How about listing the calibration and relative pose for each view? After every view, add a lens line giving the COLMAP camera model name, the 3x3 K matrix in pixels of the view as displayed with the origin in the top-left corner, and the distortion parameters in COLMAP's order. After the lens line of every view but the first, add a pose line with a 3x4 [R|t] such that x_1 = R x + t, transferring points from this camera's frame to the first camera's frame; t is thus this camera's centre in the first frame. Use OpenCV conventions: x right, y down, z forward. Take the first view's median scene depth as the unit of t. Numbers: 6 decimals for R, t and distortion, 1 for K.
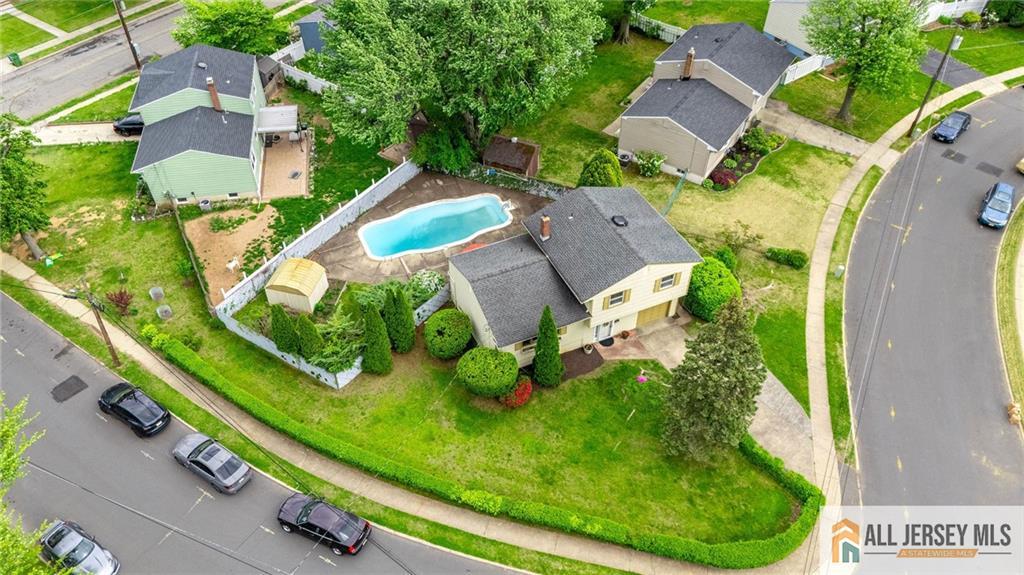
lens RADIAL K [[735.7, 0, 515.0], [0, 735.7, 289.0], [0, 0, 1]] dist [0.074525, -0.038422]
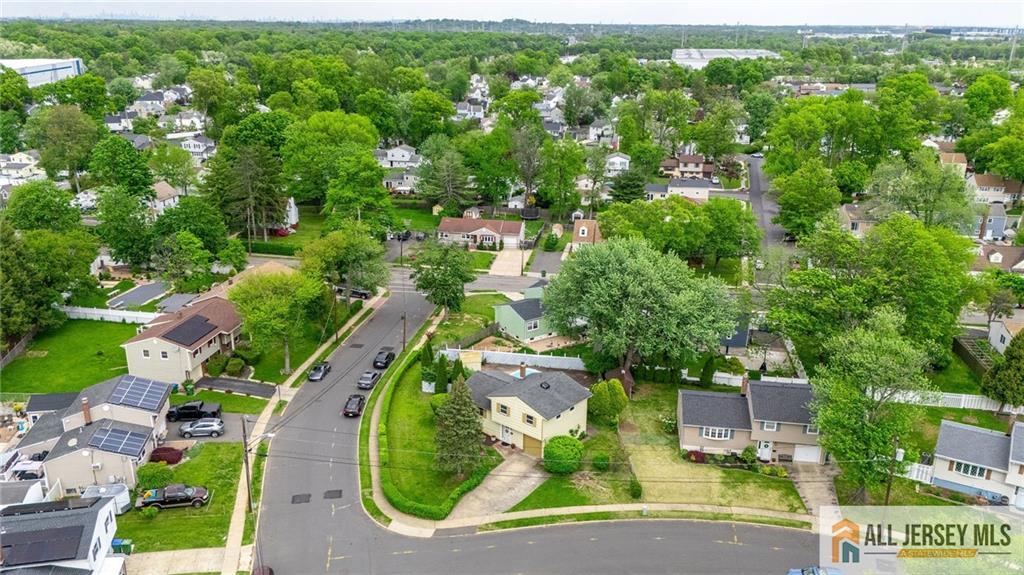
lens RADIAL K [[800.5, 0, 512.9], [0, 800.5, 289.3], [0, 0, 1]] dist [0.055868, -0.000812]
pose [[0.427863, 0.277449, -0.860207, 1.392715], [-0.644643, 0.760769, -0.075265, -0.061366], [0.633537, 0.586730, 0.504361, -0.108905]]
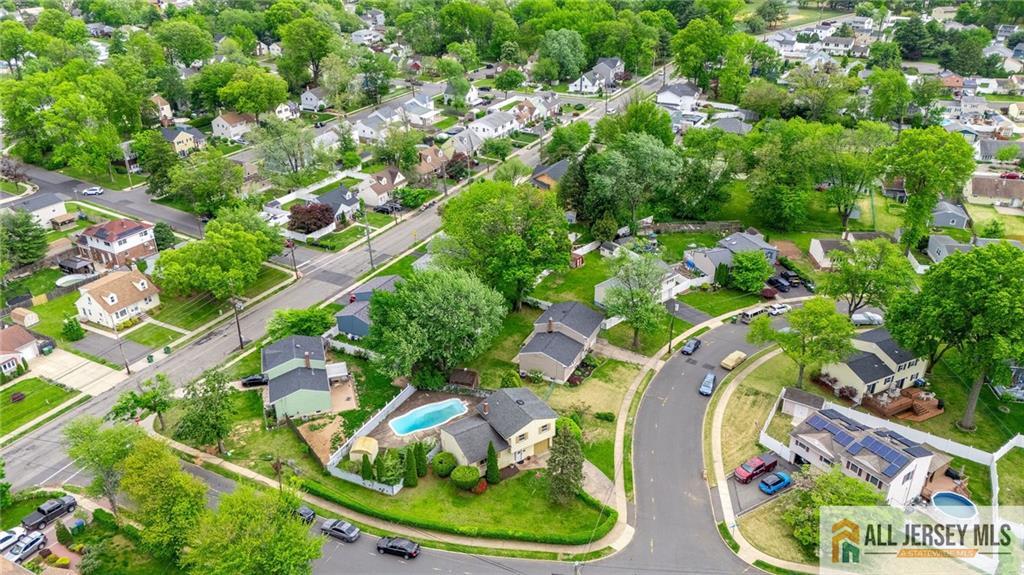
lens RADIAL K [[735.7, 0, 513.9], [0, 735.7, 285.9], [0, 0, 1]] dist [0.074525, -0.038422]
pose [[0.991976, -0.068912, 0.105997, -0.067584], [0.097966, 0.948928, -0.299898, 0.190497], [-0.079917, 0.307876, 0.948064, -0.955554]]
